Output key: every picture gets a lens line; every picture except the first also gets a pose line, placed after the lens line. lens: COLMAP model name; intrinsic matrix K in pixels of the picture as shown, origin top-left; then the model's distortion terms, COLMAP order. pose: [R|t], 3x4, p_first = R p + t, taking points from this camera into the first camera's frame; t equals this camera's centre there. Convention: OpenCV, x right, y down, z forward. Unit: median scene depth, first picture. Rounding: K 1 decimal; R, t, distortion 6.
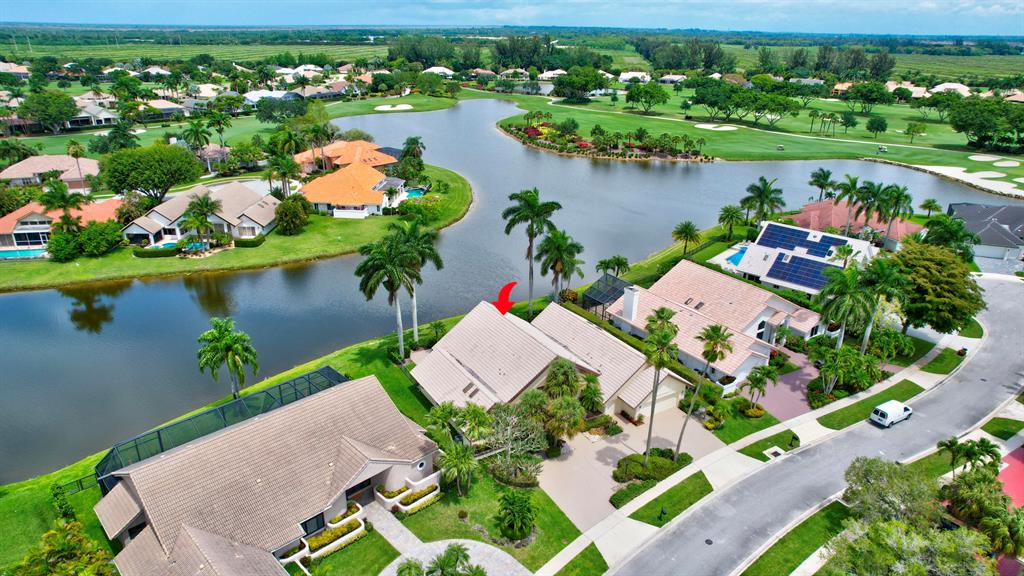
lens RADIAL K [[651.2, 0, 502.5], [0, 651.2, 284.7], [0, 0, 1]] dist [-0.056789, 0.039396]
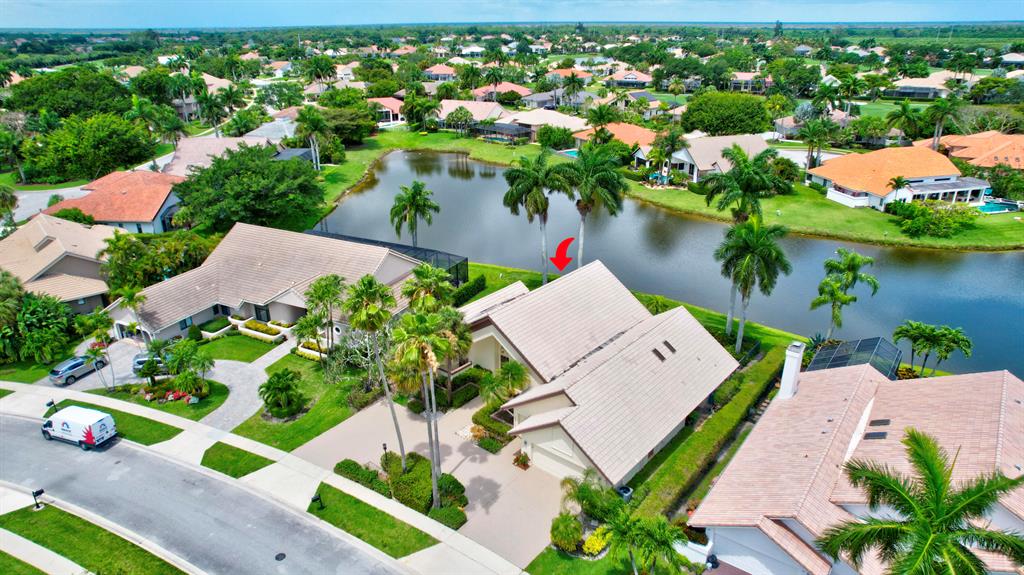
lens RADIAL K [[651.2, 0, 511.1], [0, 651.2, 289.6], [0, 0, 1]] dist [-0.056789, 0.039396]
pose [[0.327818, 0.348032, -0.878299, 0.607698], [-0.341861, 0.910371, 0.233144, -0.085698], [0.880719, 0.223827, 0.417414, 0.557389]]
